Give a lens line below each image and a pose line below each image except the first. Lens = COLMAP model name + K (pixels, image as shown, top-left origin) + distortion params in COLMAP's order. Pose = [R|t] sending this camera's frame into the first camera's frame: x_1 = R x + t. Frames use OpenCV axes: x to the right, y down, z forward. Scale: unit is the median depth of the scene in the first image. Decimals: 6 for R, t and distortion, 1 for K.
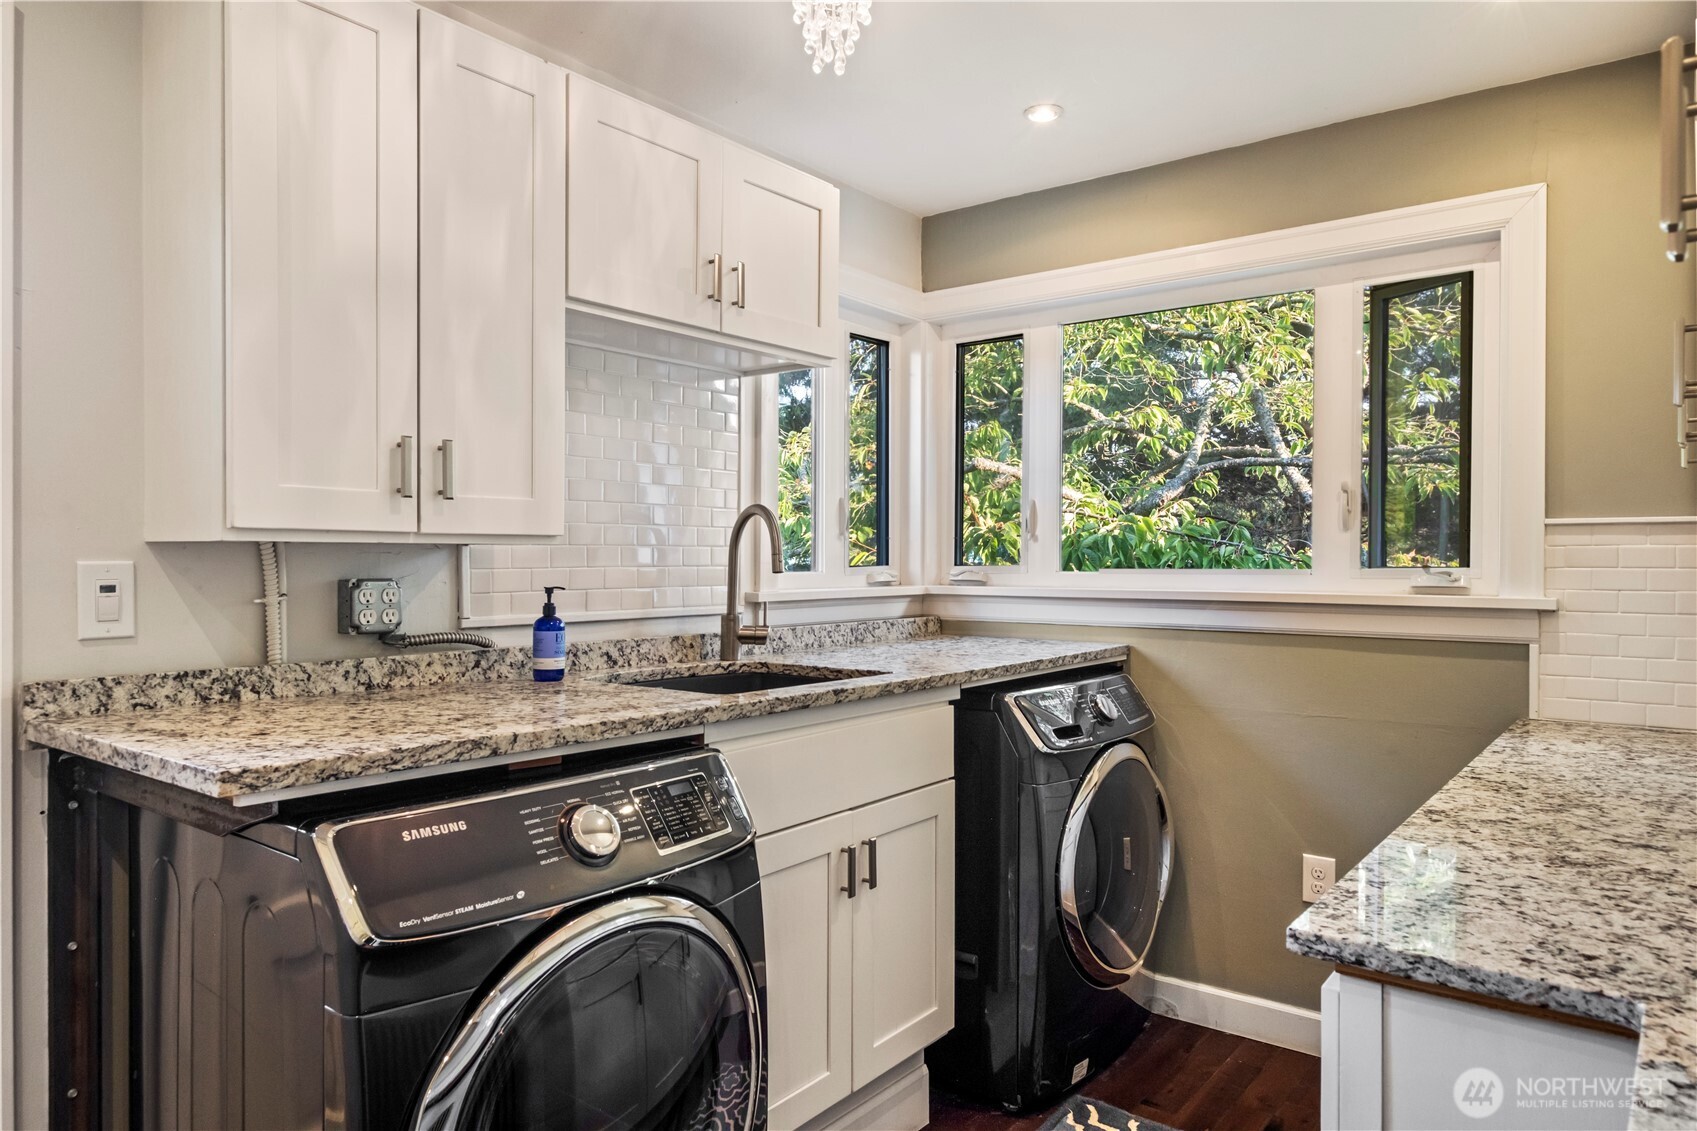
lens RADIAL K [[1102.8, 0, 848.5], [0, 1102.8, 565.5], [0, 0, 1]] dist [0.008004, 0.003587]
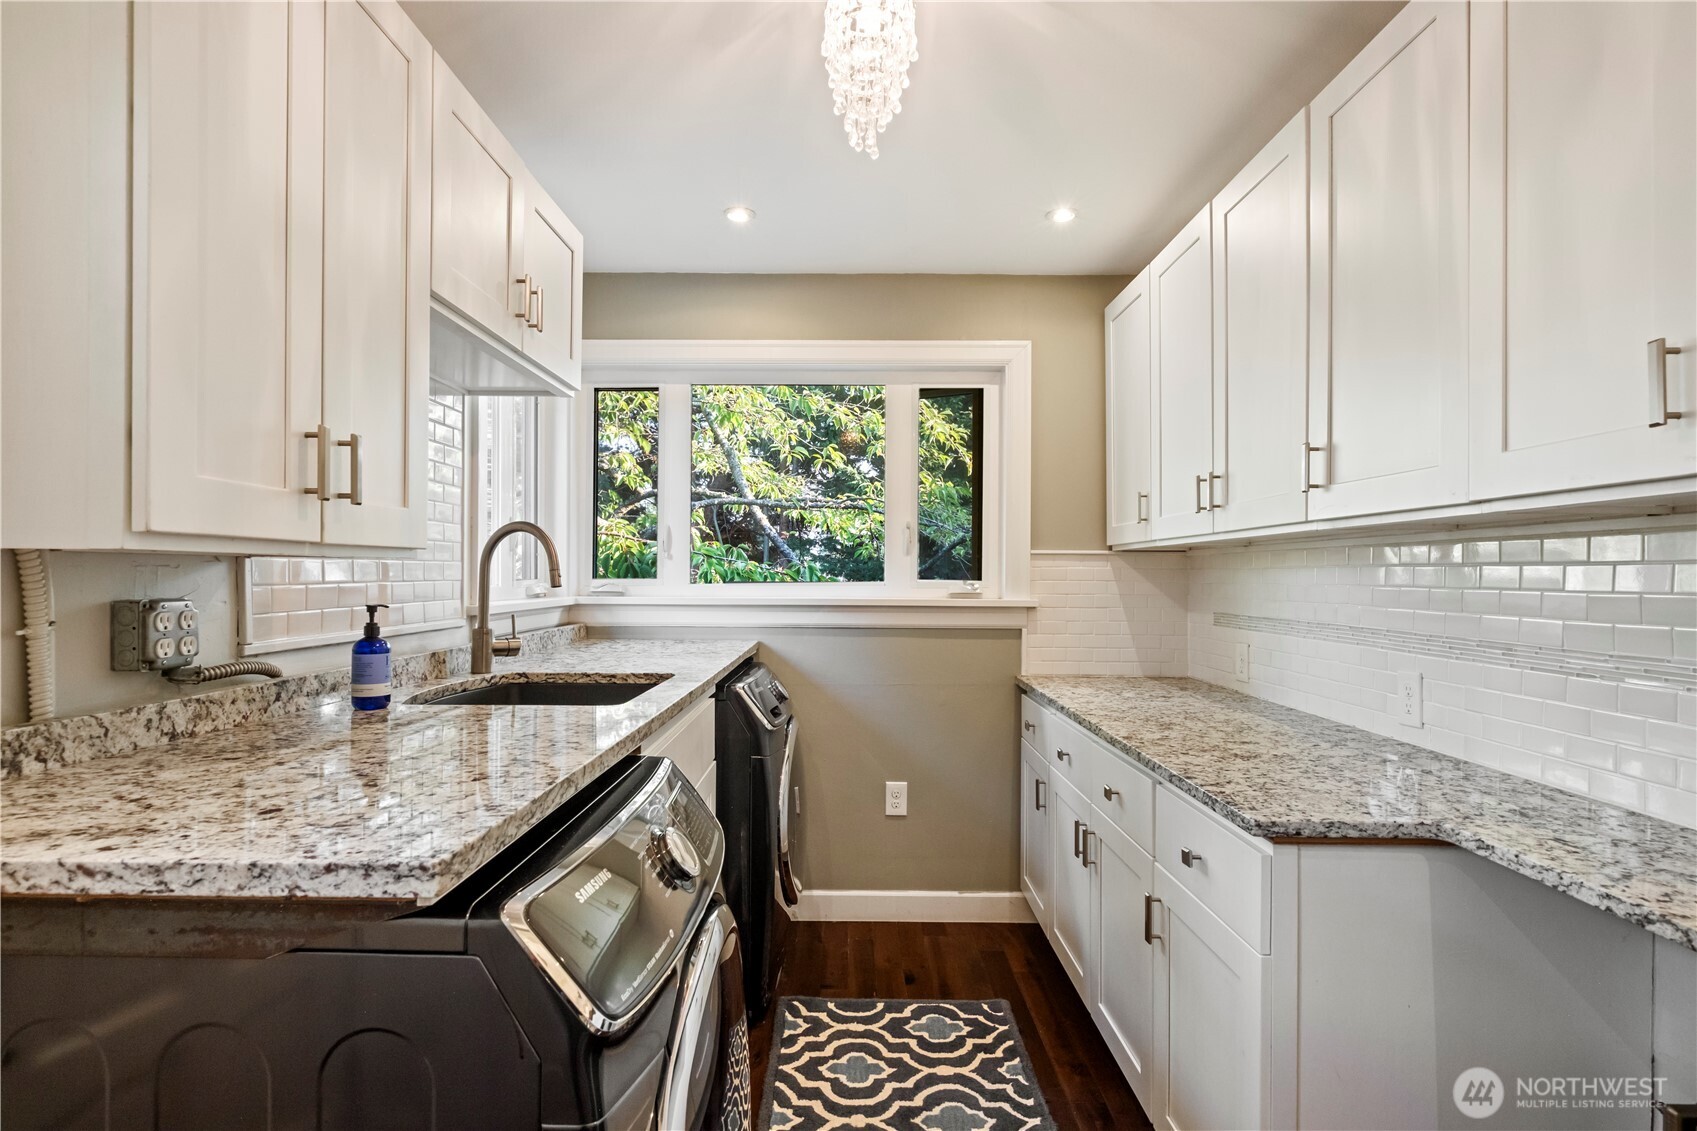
lens RADIAL K [[855.5, 0, 846.1], [0, 855.5, 576.9], [0, 0, 1]] dist [0.001068, -0.000588]
pose [[0.793701, 0.000455, 0.608308, -0.389808], [-0.000780, 1.000000, 0.000270, -0.004057], [-0.608308, -0.000689, 0.793701, 0.206760]]
